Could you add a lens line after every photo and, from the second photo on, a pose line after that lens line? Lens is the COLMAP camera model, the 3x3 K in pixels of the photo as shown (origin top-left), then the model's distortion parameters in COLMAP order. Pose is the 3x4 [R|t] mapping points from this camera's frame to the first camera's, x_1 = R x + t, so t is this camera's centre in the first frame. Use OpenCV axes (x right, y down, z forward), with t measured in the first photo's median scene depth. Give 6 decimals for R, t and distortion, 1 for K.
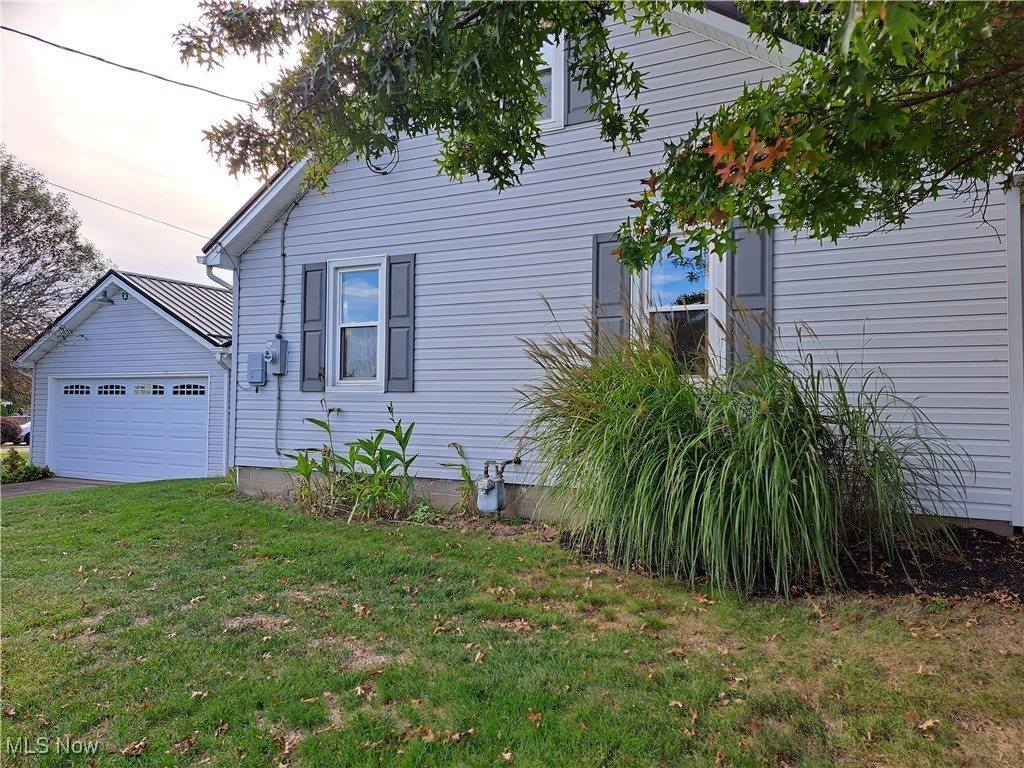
lens RADIAL K [[744.0, 0, 524.0], [0, 744.0, 372.6], [0, 0, 1]] dist [0.133966, -0.147593]
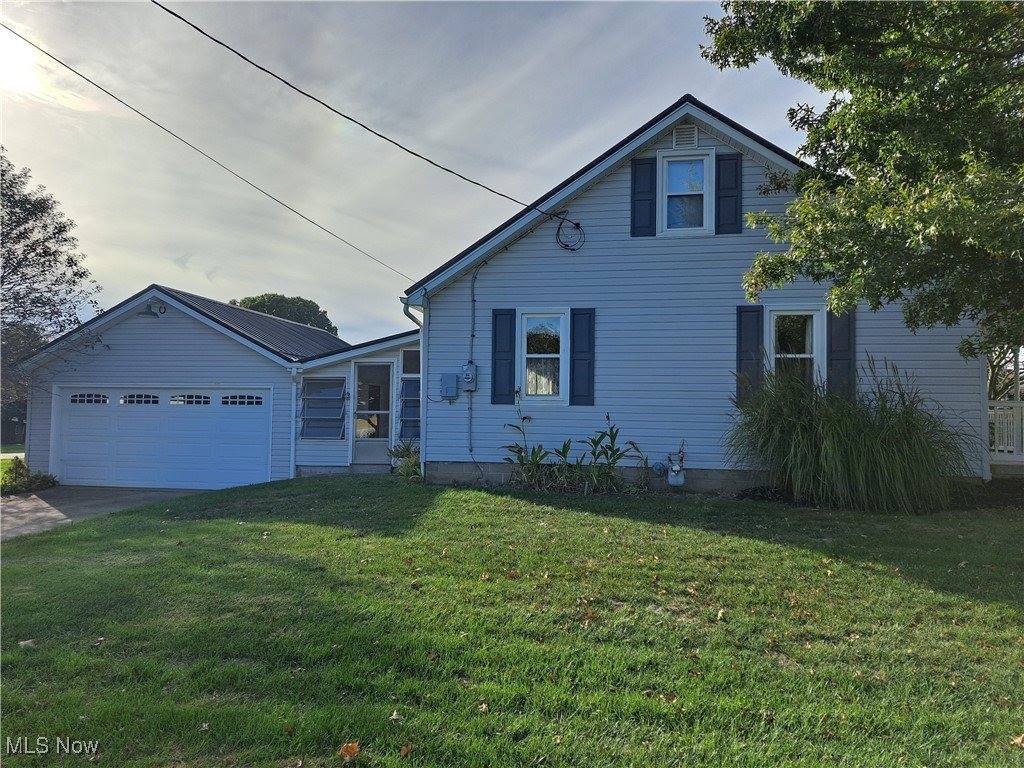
lens RADIAL K [[744.0, 0, 524.0], [0, 744.0, 372.6], [0, 0, 1]] dist [0.133966, -0.147593]
pose [[0.948120, 0.021952, 0.317154, -0.644657], [-0.017501, 0.999704, -0.016875, -0.009324], [-0.317431, 0.010449, 0.948224, -0.260757]]
